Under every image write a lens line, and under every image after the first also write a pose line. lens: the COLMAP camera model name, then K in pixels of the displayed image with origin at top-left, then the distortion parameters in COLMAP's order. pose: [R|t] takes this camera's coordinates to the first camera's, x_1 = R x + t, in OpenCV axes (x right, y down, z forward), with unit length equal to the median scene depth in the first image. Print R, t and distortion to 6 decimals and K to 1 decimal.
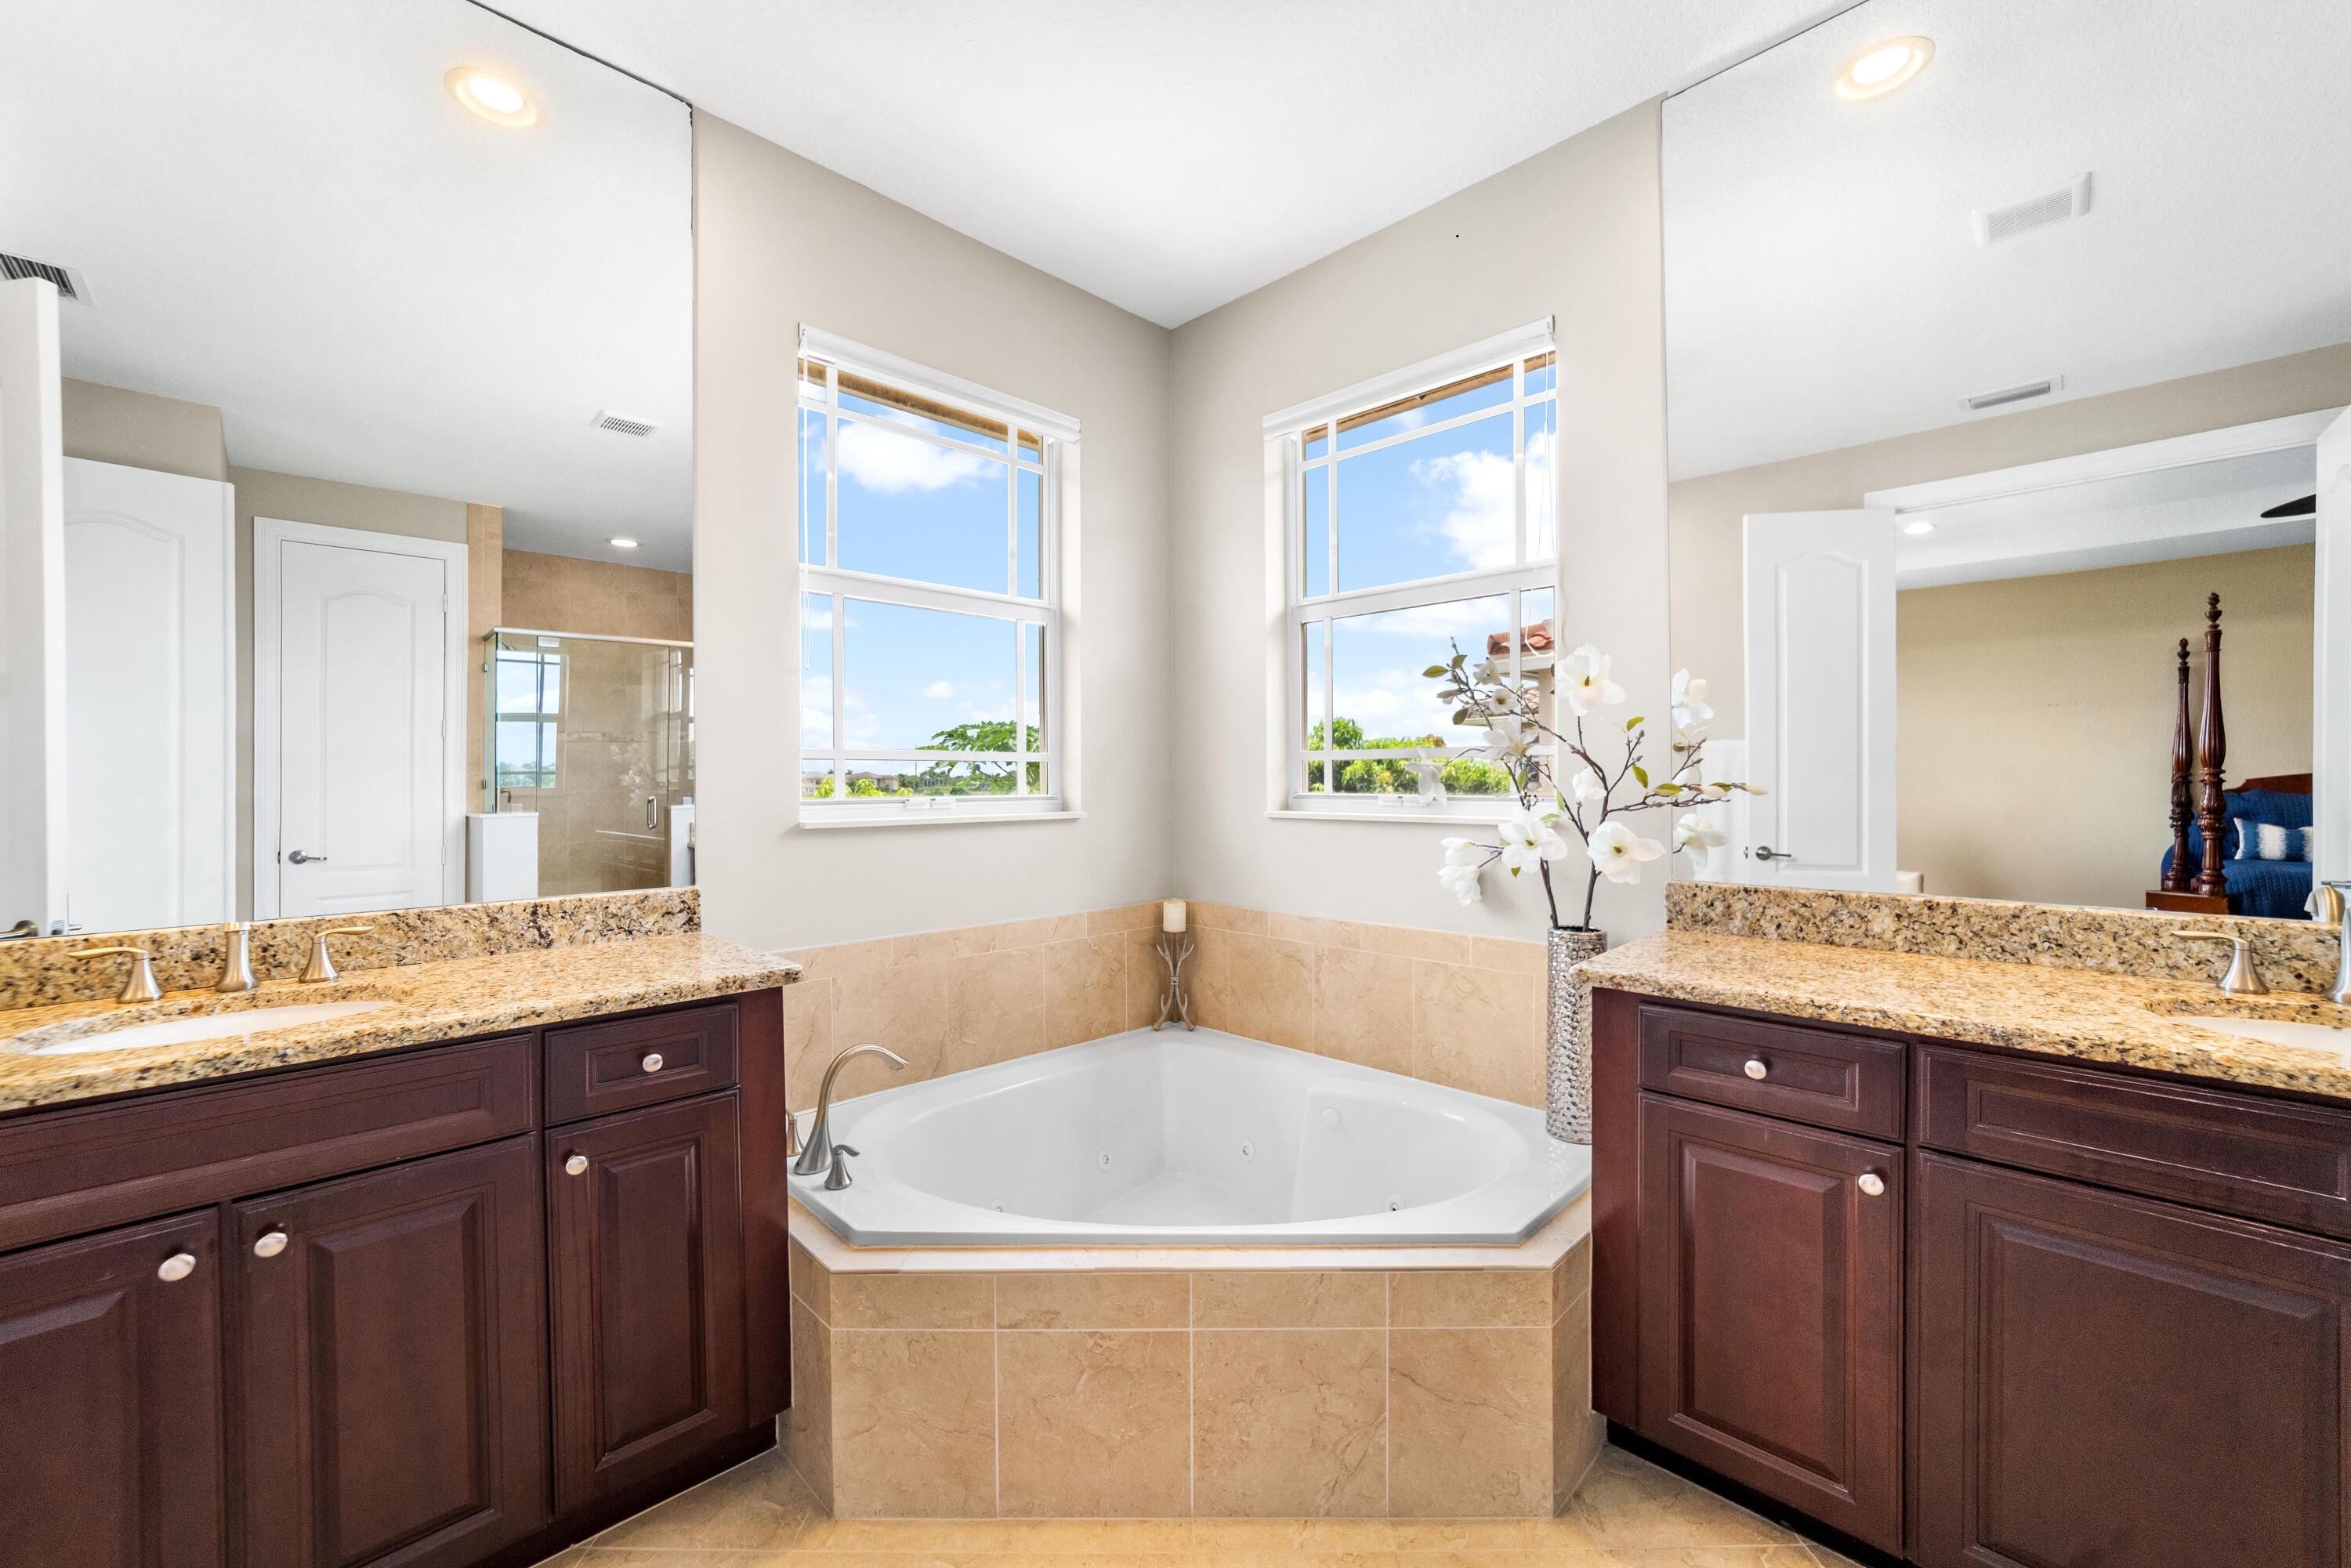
lens RADIAL K [[925.3, 0, 1154.0], [0, 925.3, 786.4], [0, 0, 1]] dist [-0.026632, 0.010460]
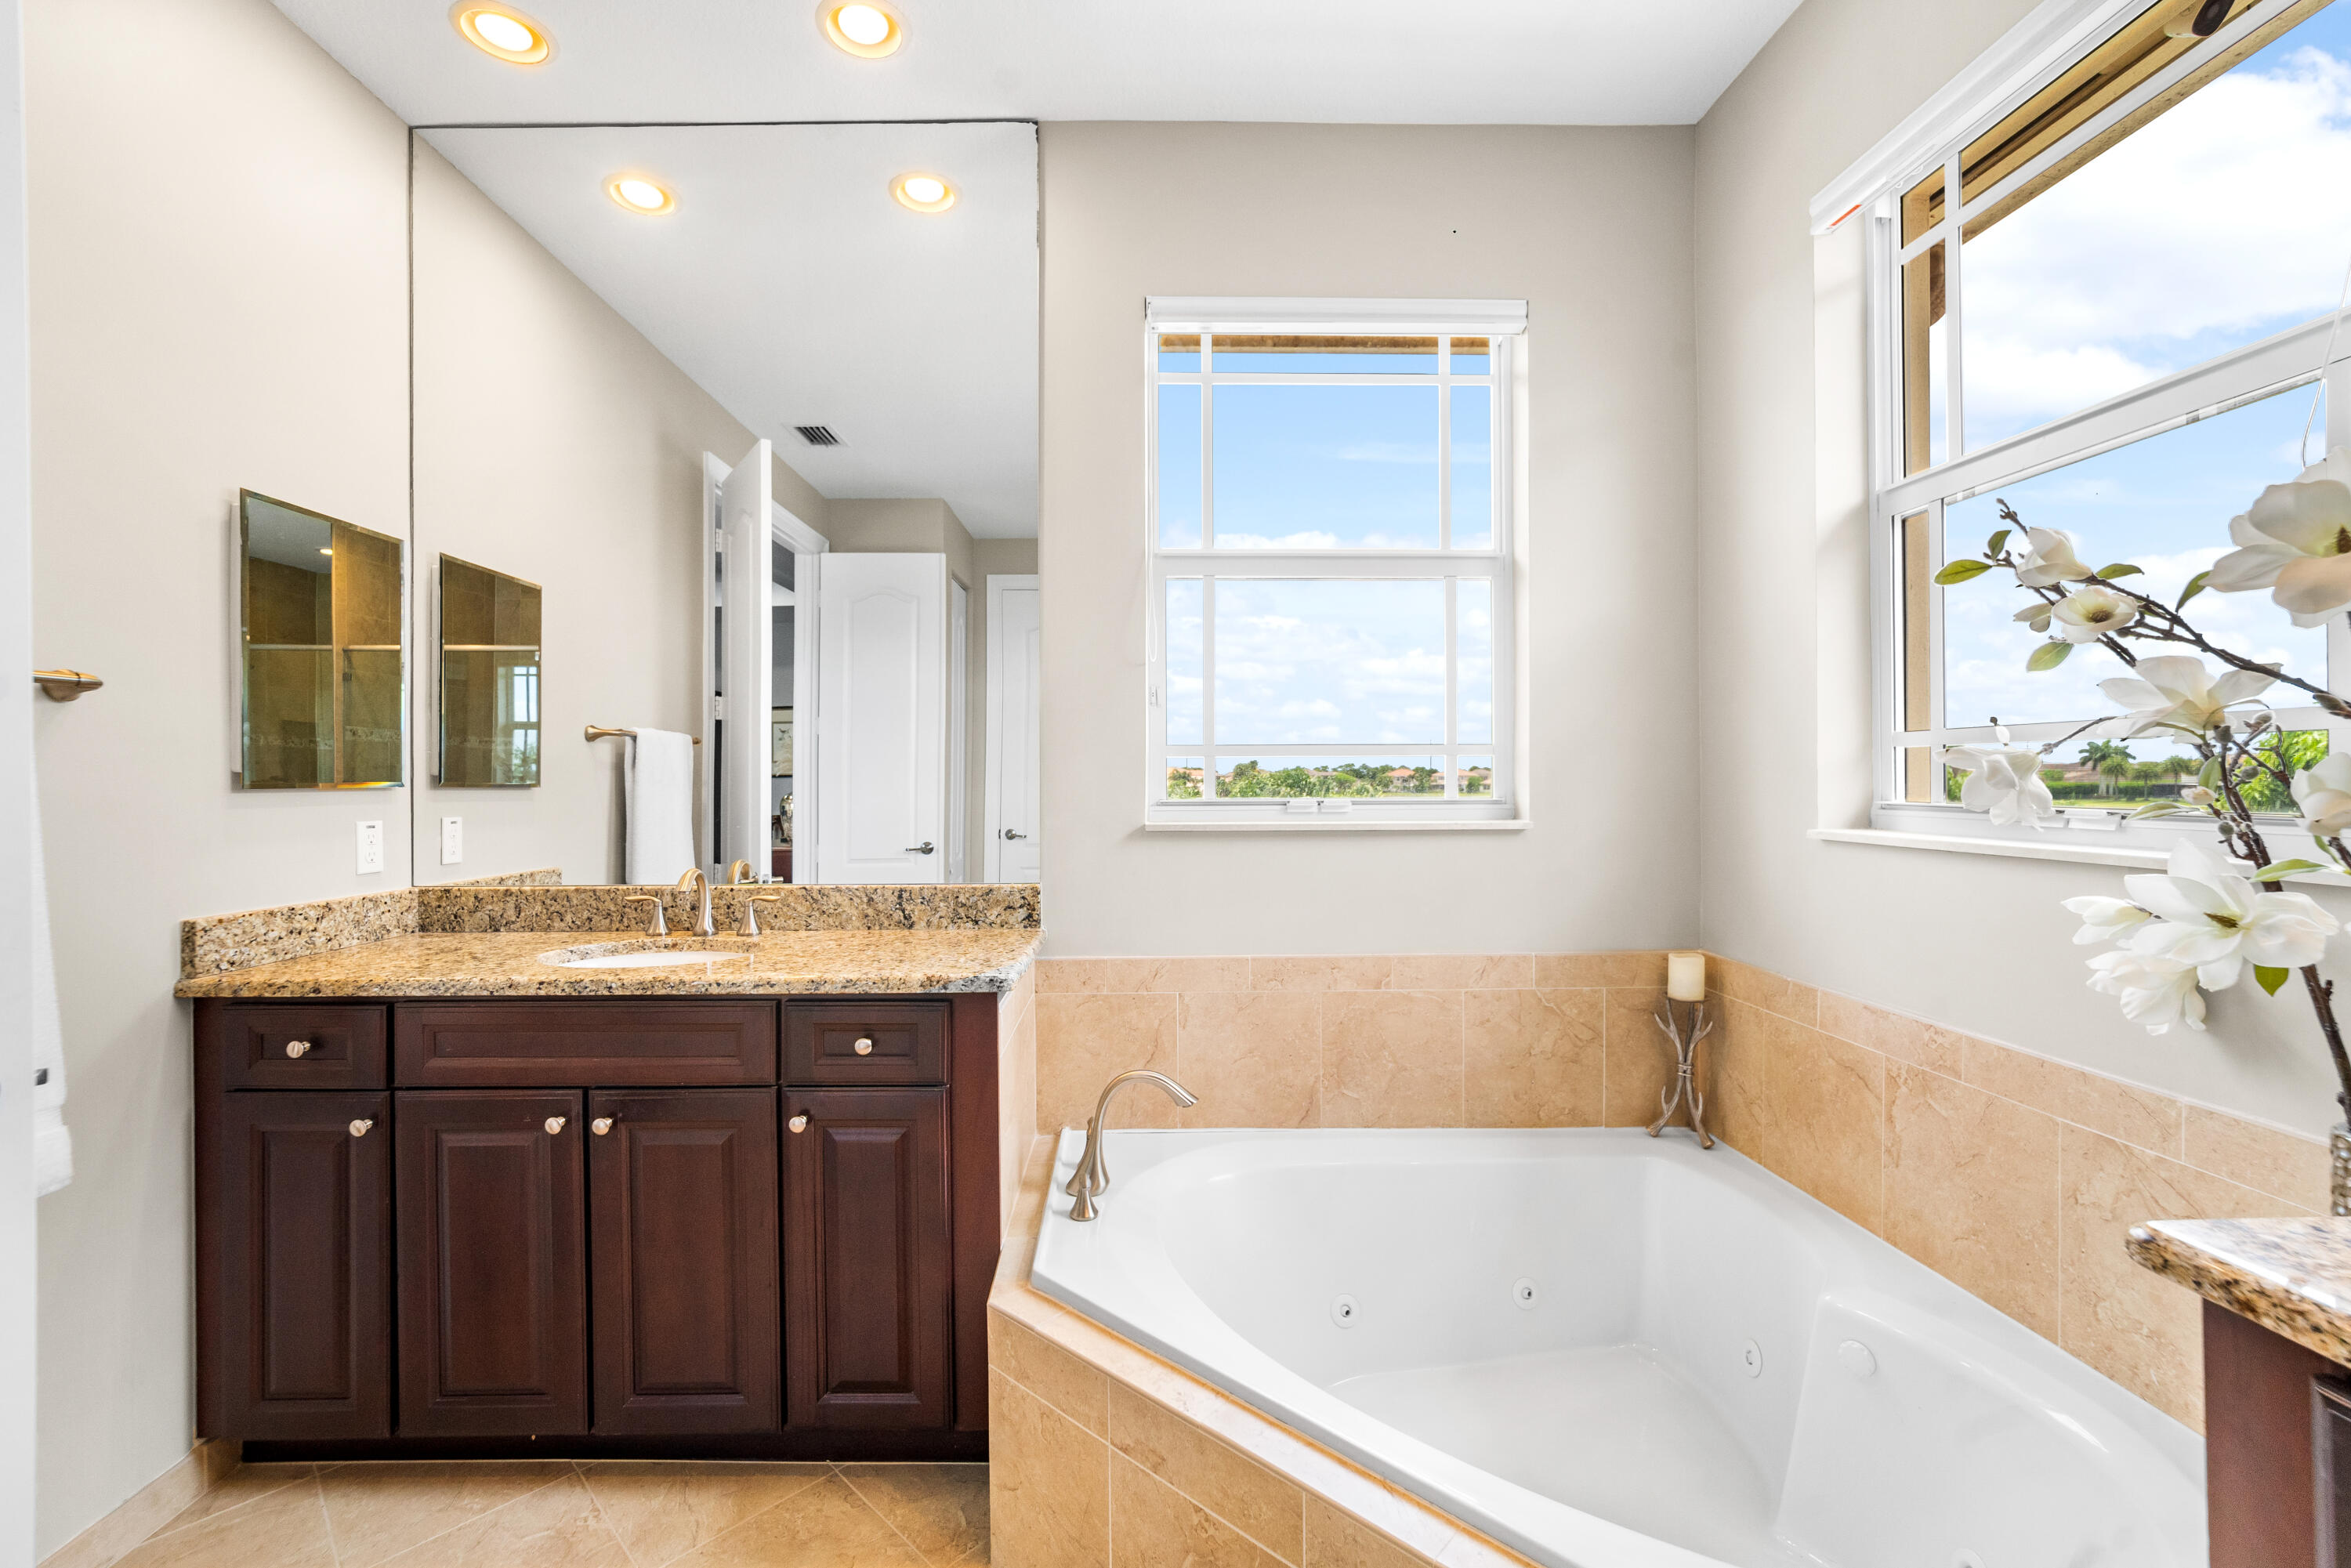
lens RADIAL K [[990.5, 0, 1156.3], [0, 990.5, 783.5], [0, 0, 1]] dist [-0.027667, 0.014052]
pose [[0.726450, 0.004313, -0.687205, 0.395016], [-0.003956, 0.999990, 0.002095, -0.005800], [0.687208, 0.001197, 0.726460, 0.327342]]
